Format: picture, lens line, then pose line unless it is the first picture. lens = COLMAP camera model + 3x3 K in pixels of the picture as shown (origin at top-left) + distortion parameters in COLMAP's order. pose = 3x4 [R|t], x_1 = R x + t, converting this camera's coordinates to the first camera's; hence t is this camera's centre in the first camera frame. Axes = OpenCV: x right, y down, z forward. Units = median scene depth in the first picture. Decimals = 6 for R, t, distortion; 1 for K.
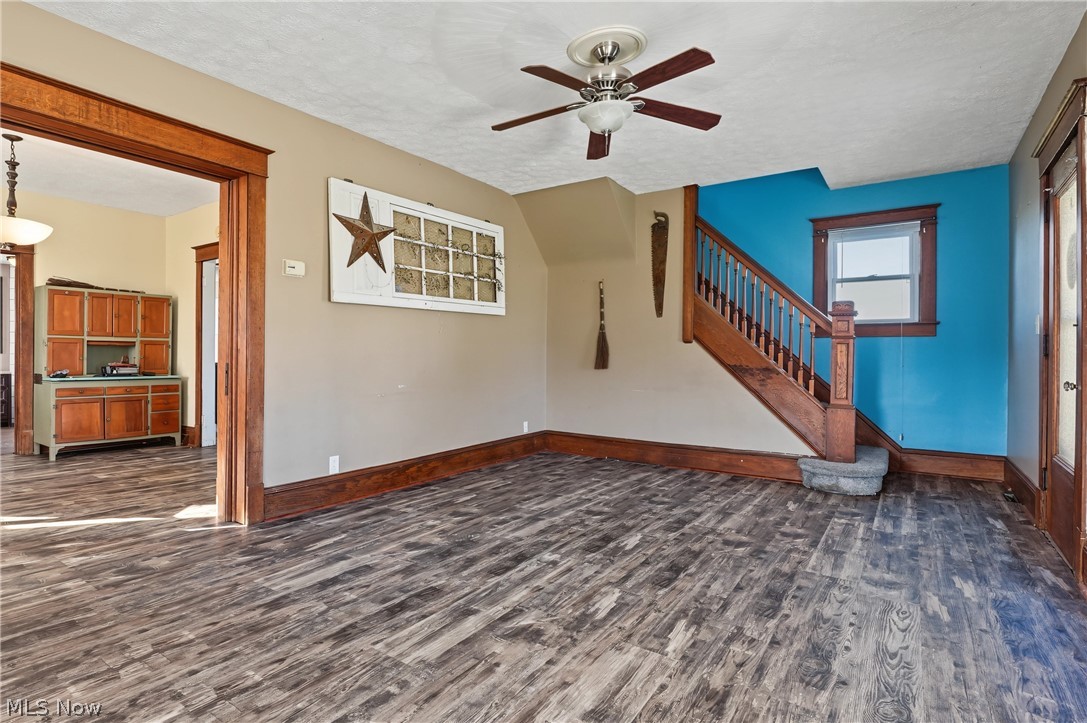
lens RADIAL K [[584.3, 0, 541.1], [0, 584.3, 357.5], [0, 0, 1]] dist [-0.007288, 0.000699]
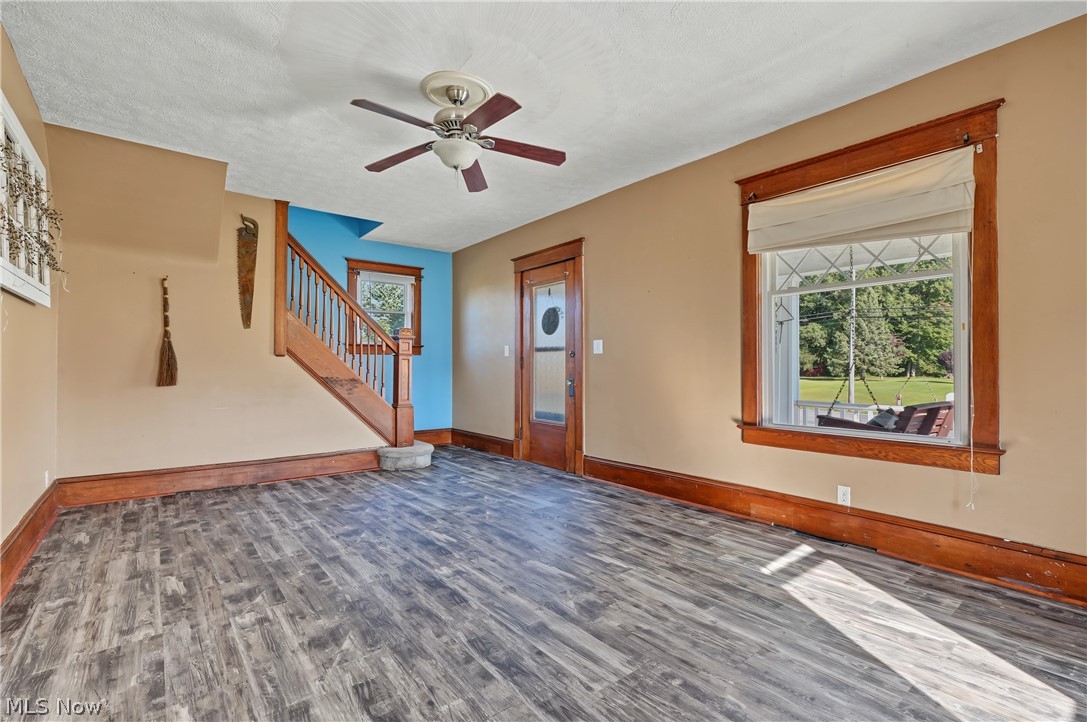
lens RADIAL K [[472.1, 0, 541.5], [0, 472.1, 364.2], [0, 0, 1]] dist [-0.008256, 0.000650]
pose [[0.297312, 0.002598, 0.954777, -0.626948], [0.006491, 0.999968, -0.004742, -0.007715], [-0.954758, 0.007608, 0.297285, 0.529068]]
